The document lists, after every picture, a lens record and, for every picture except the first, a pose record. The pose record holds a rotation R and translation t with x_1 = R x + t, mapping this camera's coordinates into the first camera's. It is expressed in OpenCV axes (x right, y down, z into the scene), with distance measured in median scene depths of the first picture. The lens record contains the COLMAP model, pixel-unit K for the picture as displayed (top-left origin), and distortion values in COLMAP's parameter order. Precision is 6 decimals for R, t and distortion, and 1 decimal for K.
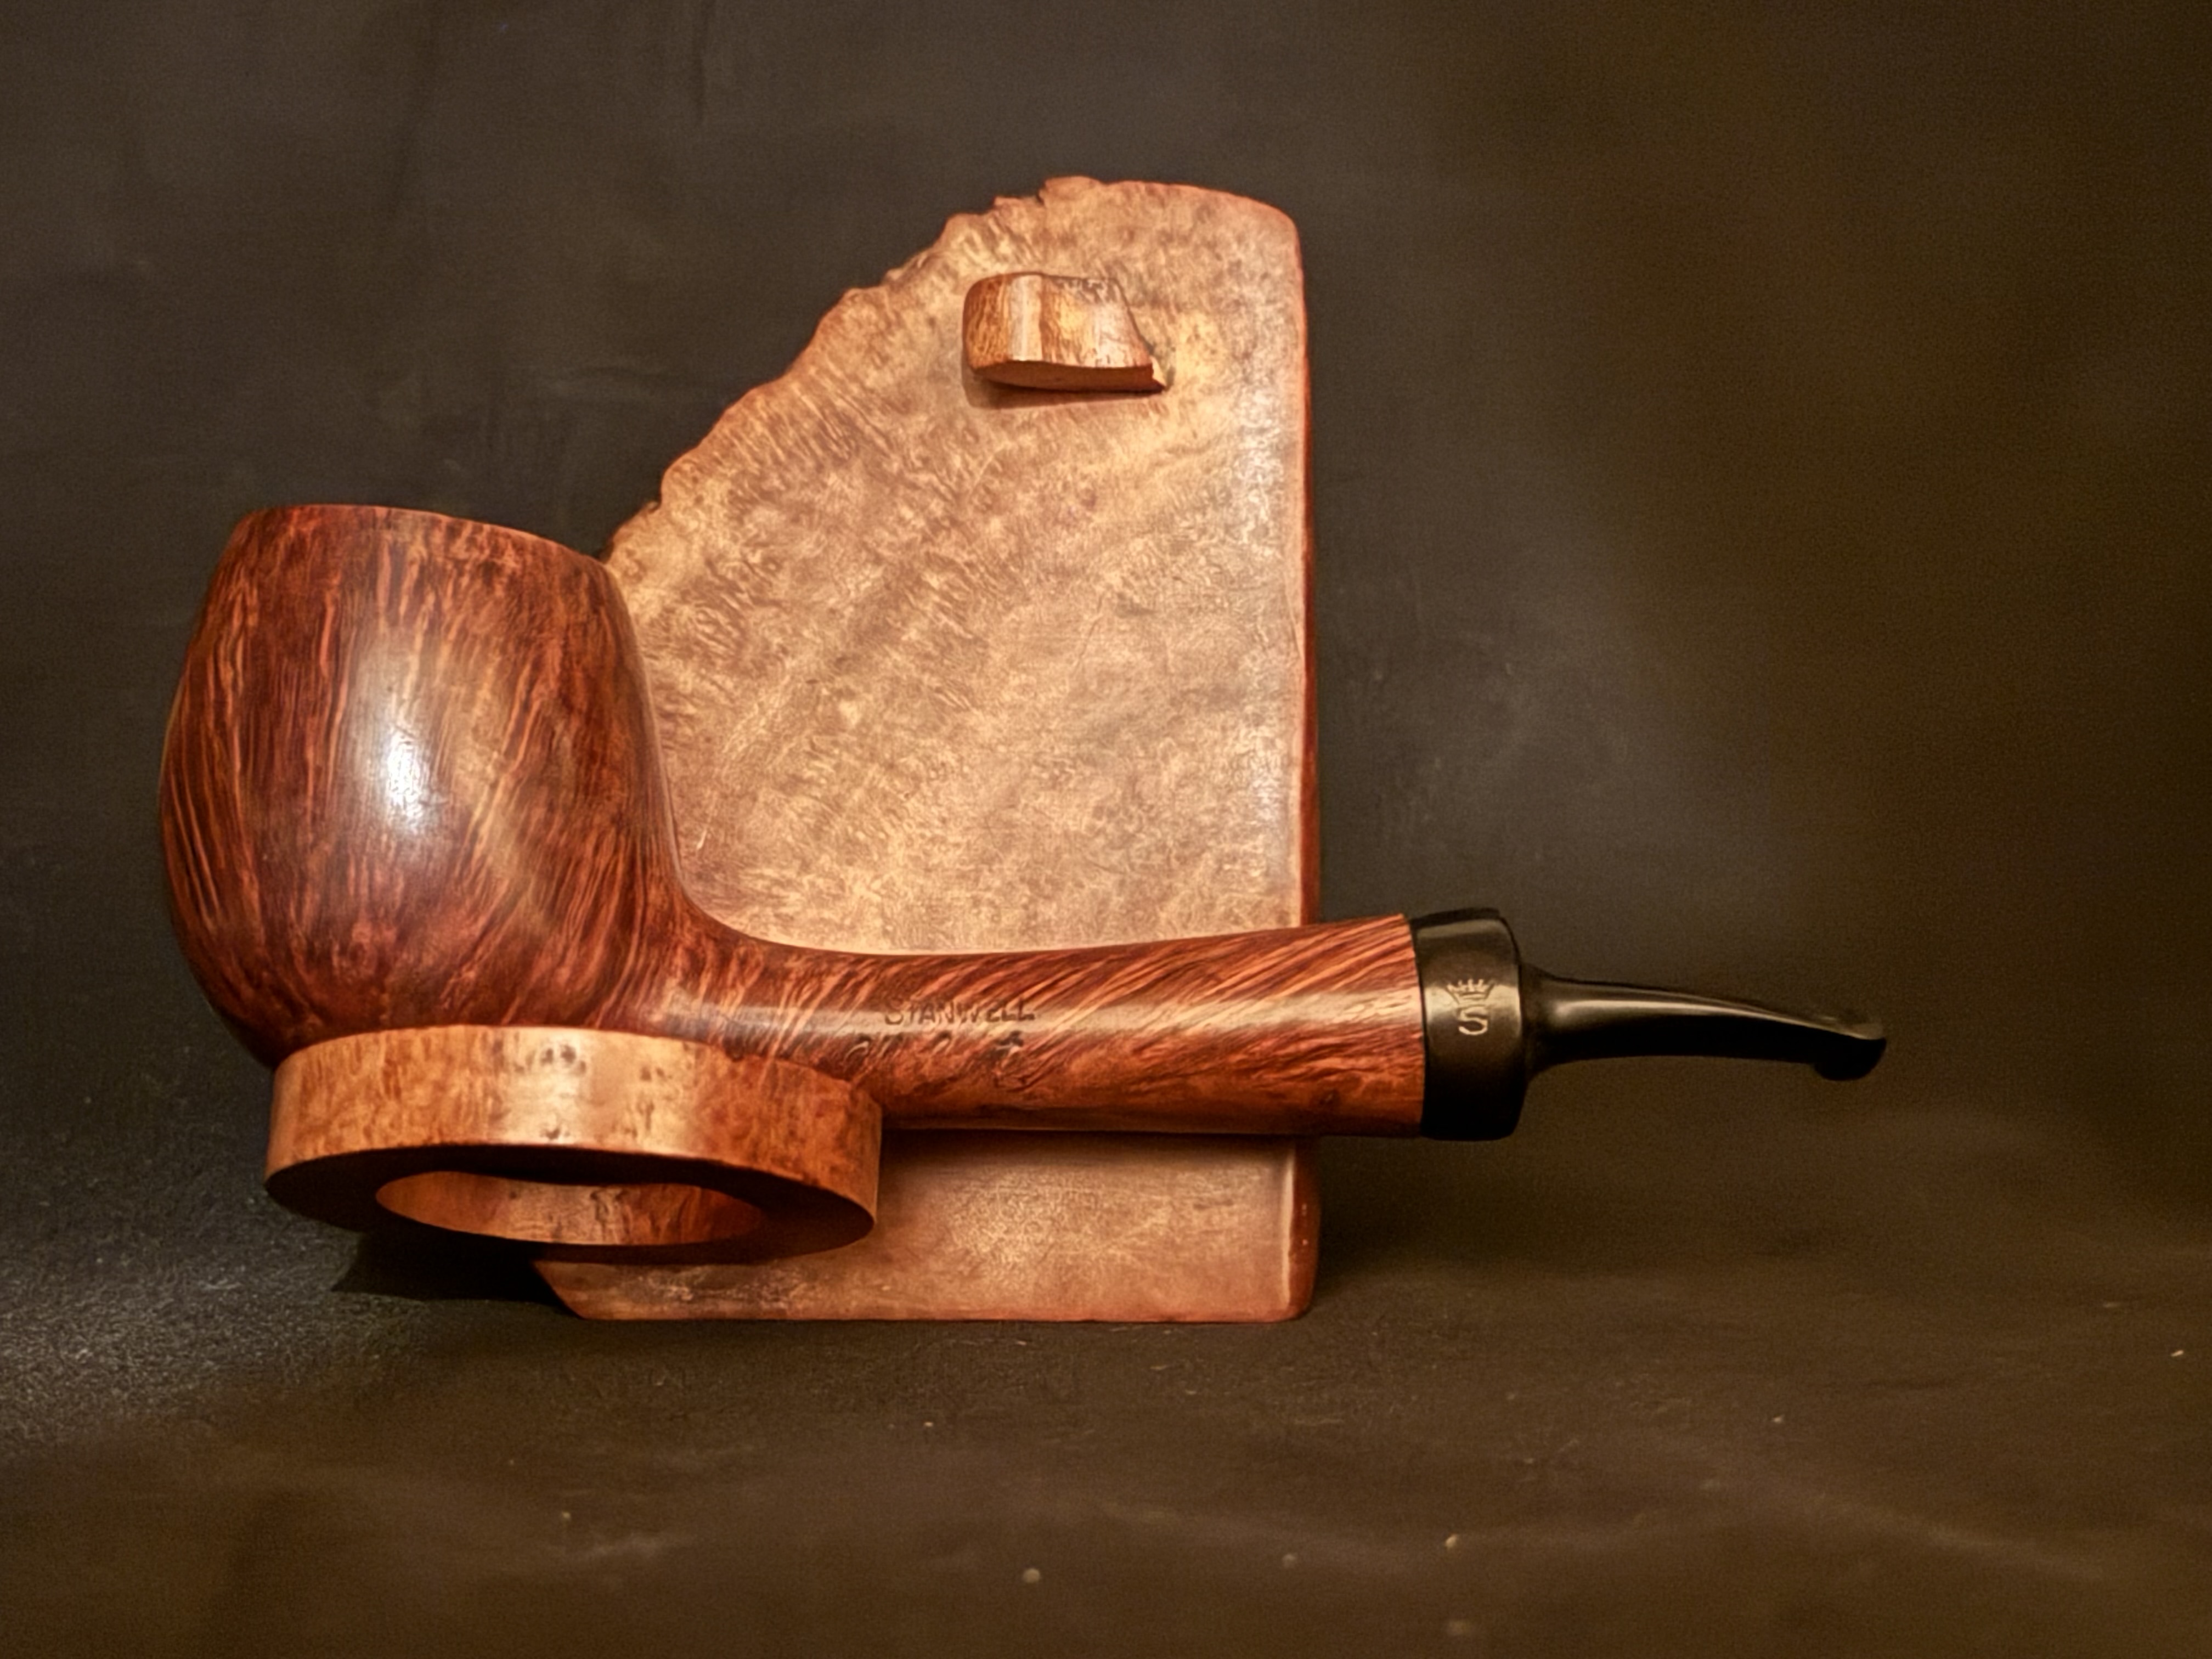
lens RADIAL K [[3518.2, 0, 1089.0], [0, 3518.2, 832.0], [0, 0, 1]] dist [0.090973, 0.000000]
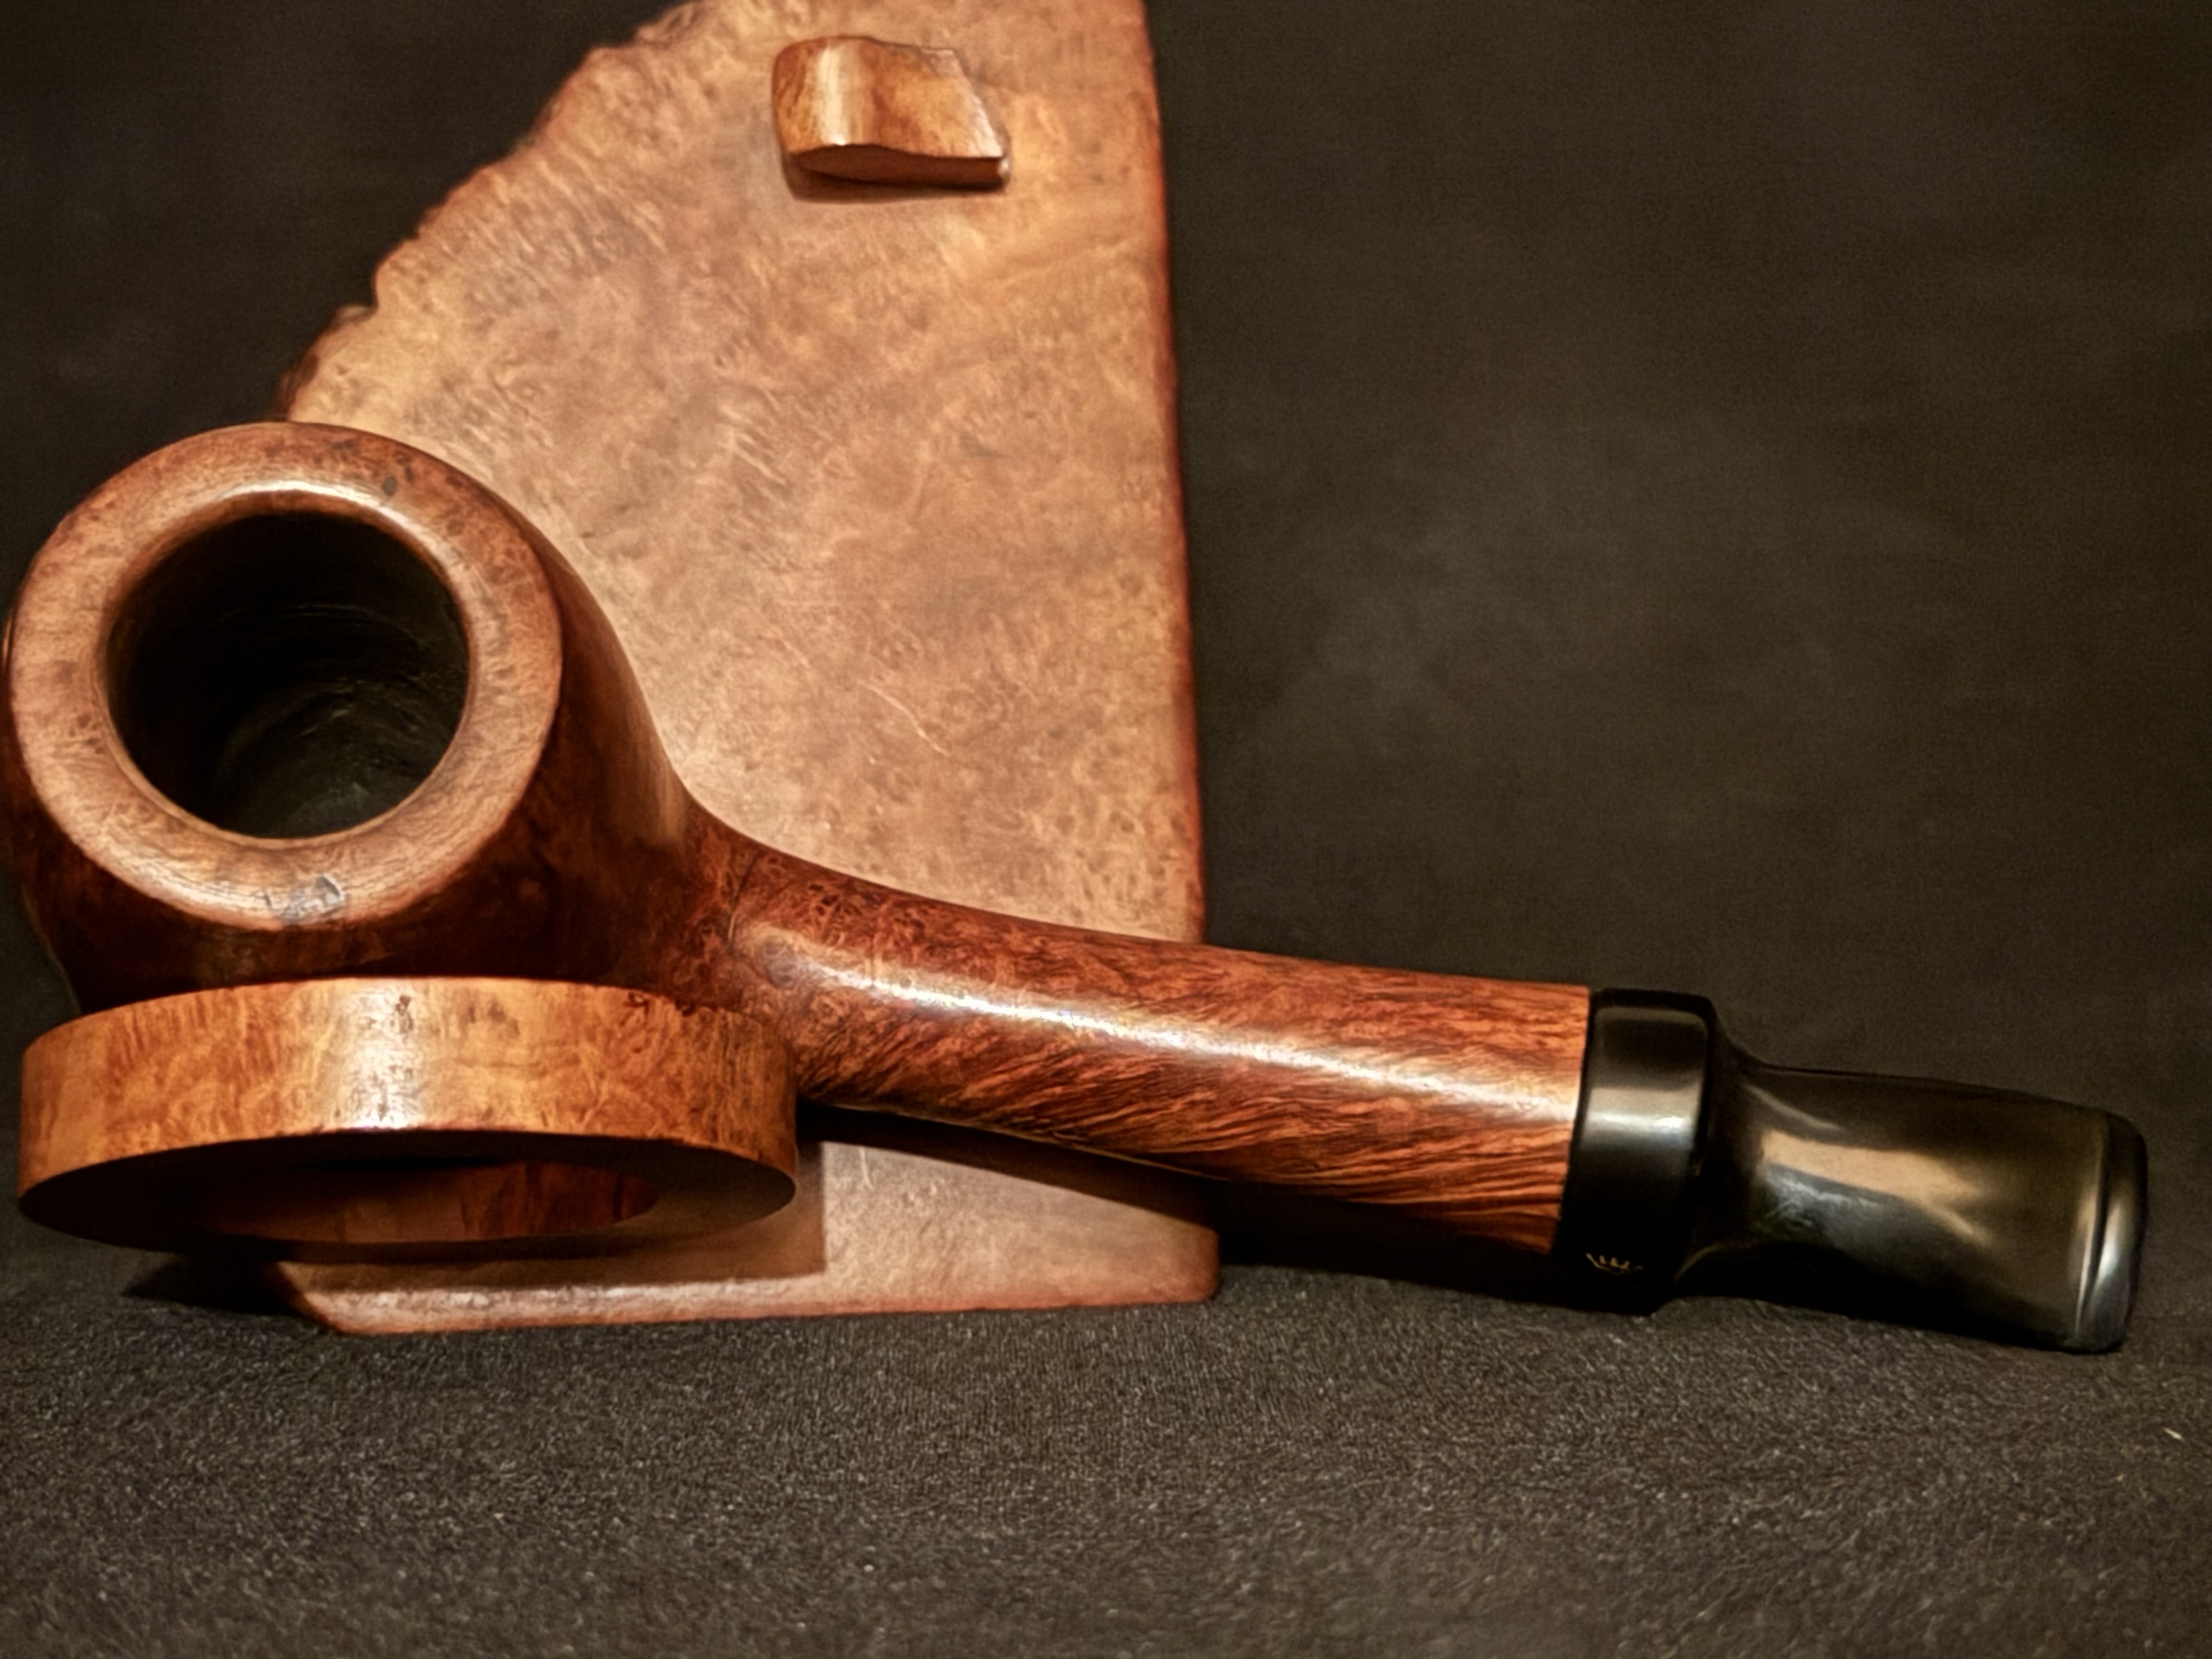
lens RADIAL K [[3875.4, 0, 1098.1], [0, 3875.4, 819.4], [0, 0, 1]] dist [0.080421, 0.000000]
pose [[0.965311, -0.010531, 0.260889, -0.201964], [0.001788, 0.999429, 0.033728, -0.007345], [-0.261095, -0.032091, 0.964780, 0.109012]]
